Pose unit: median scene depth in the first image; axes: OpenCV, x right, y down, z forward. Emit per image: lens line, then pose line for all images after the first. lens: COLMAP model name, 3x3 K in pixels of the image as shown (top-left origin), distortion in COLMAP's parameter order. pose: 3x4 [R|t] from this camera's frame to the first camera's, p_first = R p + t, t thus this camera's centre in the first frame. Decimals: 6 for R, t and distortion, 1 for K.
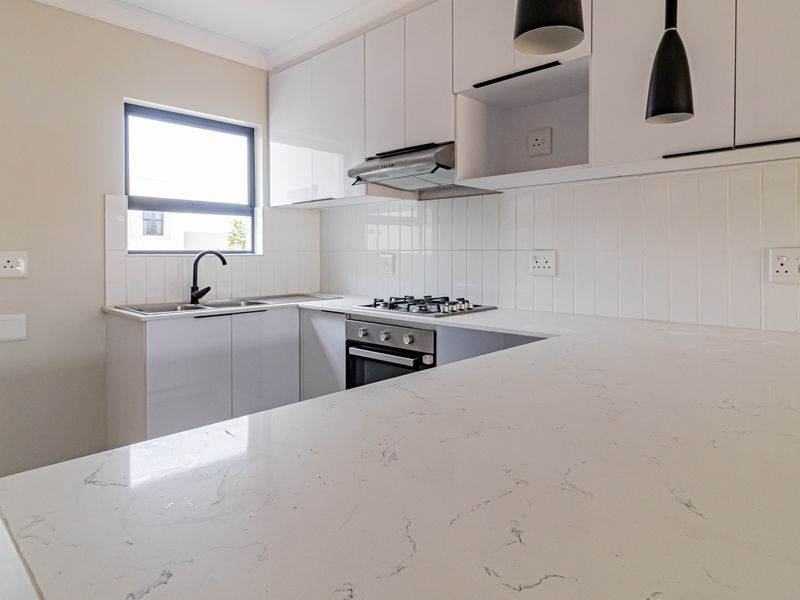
lens RADIAL K [[494.6, 0, 407.3], [0, 494.6, 260.7], [0, 0, 1]] dist [-0.004620, -0.000747]
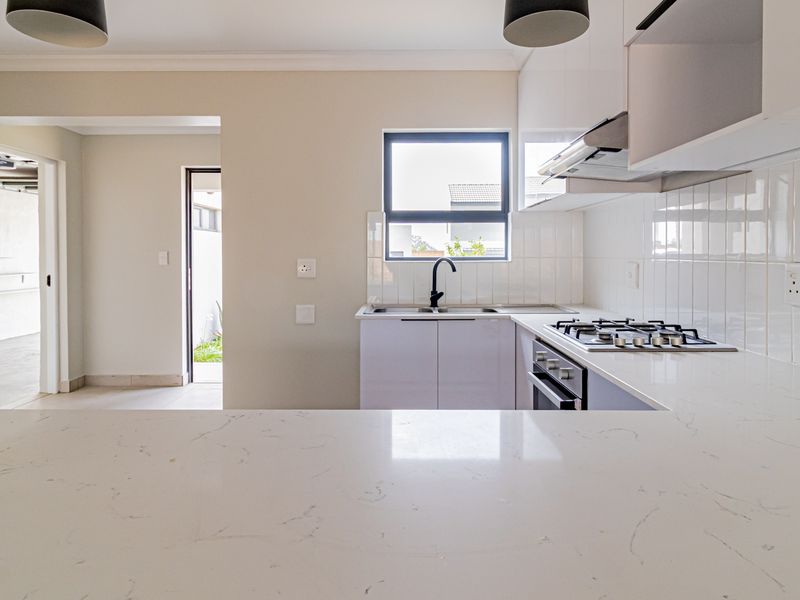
lens RADIAL K [[494.6, 0, 407.3], [0, 494.6, 260.7], [0, 0, 1]] dist [-0.004620, -0.000747]
pose [[0.677242, 0.009994, -0.735693, 0.330145], [-0.007999, 0.999949, 0.006220, -0.020294], [0.735717, 0.001672, 0.677287, 0.220939]]
